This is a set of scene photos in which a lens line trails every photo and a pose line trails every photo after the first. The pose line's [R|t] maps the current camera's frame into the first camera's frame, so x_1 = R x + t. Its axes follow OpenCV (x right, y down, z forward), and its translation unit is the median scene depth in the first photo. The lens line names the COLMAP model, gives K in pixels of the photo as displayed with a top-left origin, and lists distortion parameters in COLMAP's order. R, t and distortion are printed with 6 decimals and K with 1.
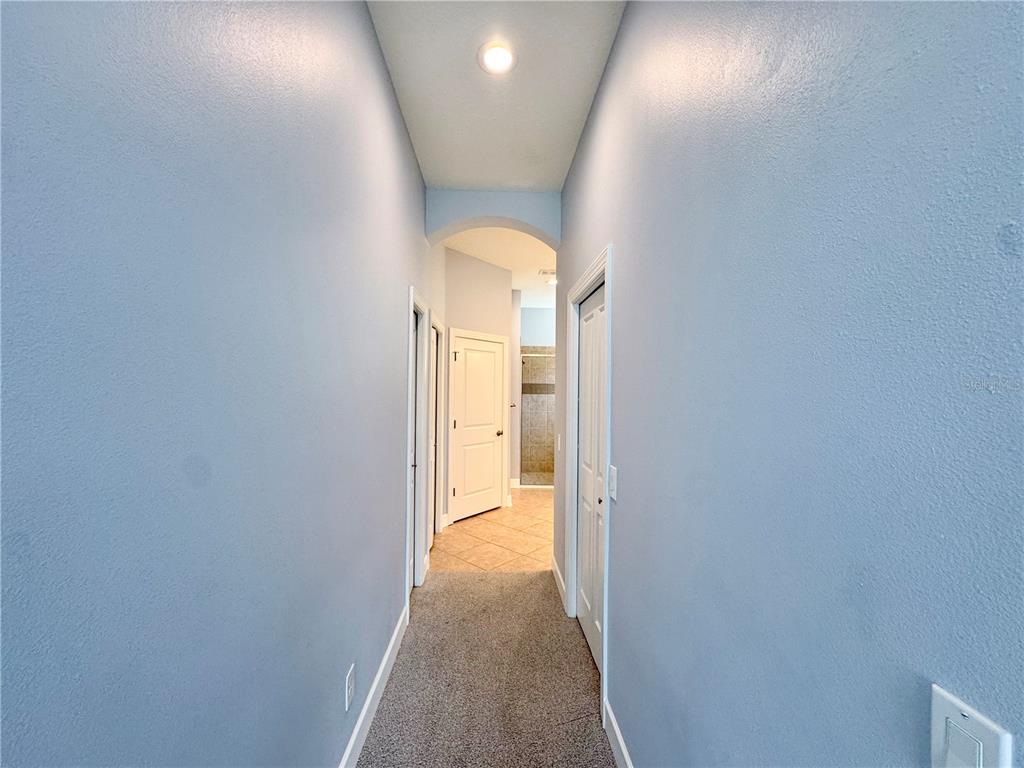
lens RADIAL K [[411.7, 0, 512.9], [0, 411.7, 387.6], [0, 0, 1]] dist [0.002948, -0.001113]
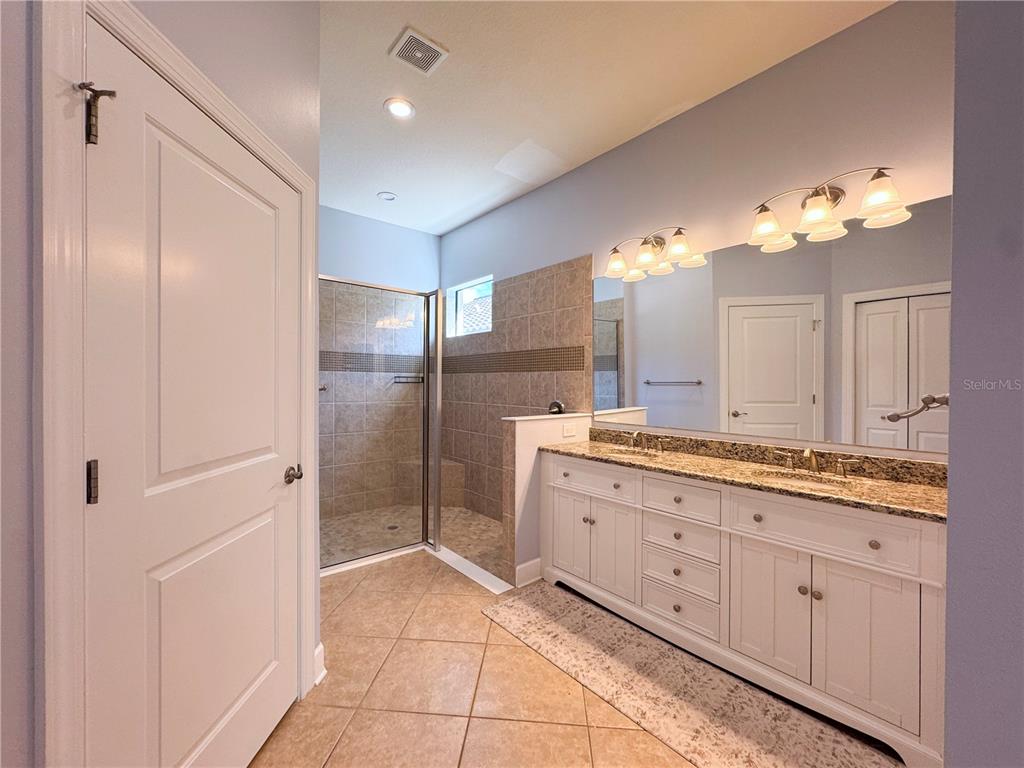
lens RADIAL K [[411.7, 0, 509.2], [0, 411.7, 389.4], [0, 0, 1]] dist [0.002948, -0.001113]
pose [[0.794247, -0.006364, 0.607561, -0.070078], [-0.008407, 0.999734, 0.021462, 0.029149], [-0.607536, -0.022154, 0.793983, 0.498249]]
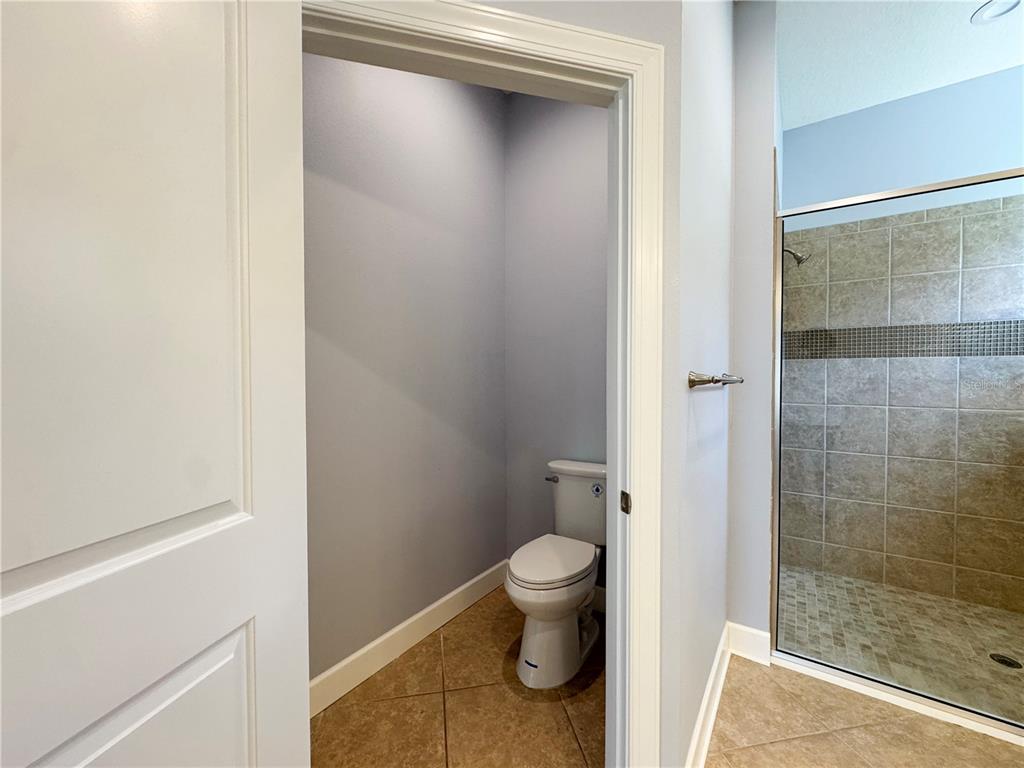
lens RADIAL K [[411.7, 0, 509.5], [0, 411.7, 382.9], [0, 0, 1]] dist [0.002948, -0.001113]
pose [[0.790044, 0.000936, -0.613049, 0.049415], [0.021090, 0.999365, 0.028705, 0.022715], [0.612687, -0.035607, 0.789523, 0.609489]]
